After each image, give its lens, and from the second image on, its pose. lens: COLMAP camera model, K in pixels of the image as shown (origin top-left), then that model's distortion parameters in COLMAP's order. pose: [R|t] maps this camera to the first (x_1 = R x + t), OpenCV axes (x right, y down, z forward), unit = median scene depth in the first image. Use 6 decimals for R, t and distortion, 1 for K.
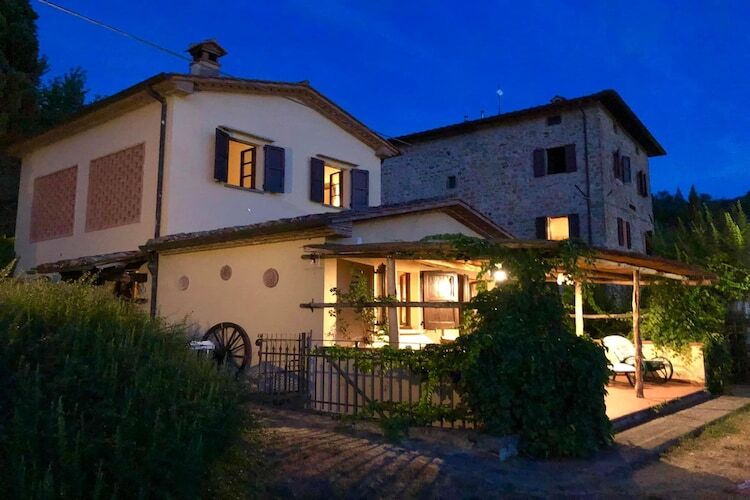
lens RADIAL K [[616.7, 0, 364.0], [0, 616.7, 237.2], [0, 0, 1]] dist [0.047552, -0.052389]
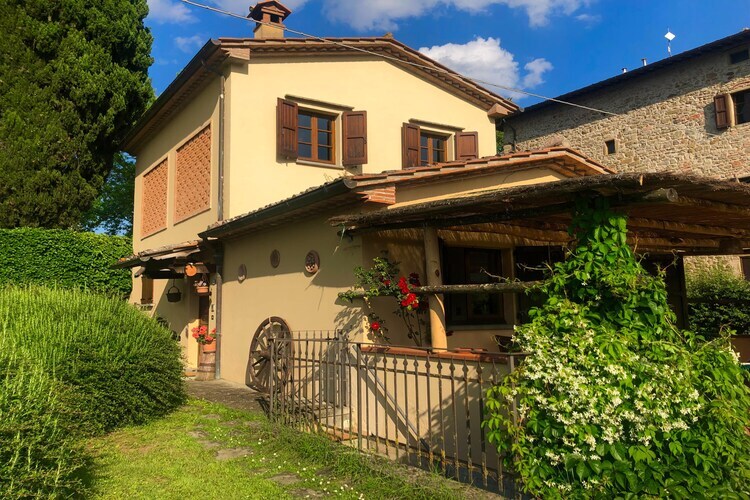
lens RADIAL K [[616.7, 0, 364.0], [0, 616.7, 237.2], [0, 0, 1]] dist [0.047552, -0.052389]
pose [[0.959207, -0.054674, -0.277369, 0.055267], [0.058350, 0.998284, 0.005008, 0.012424], [0.276619, -0.020988, 0.960751, 0.093647]]
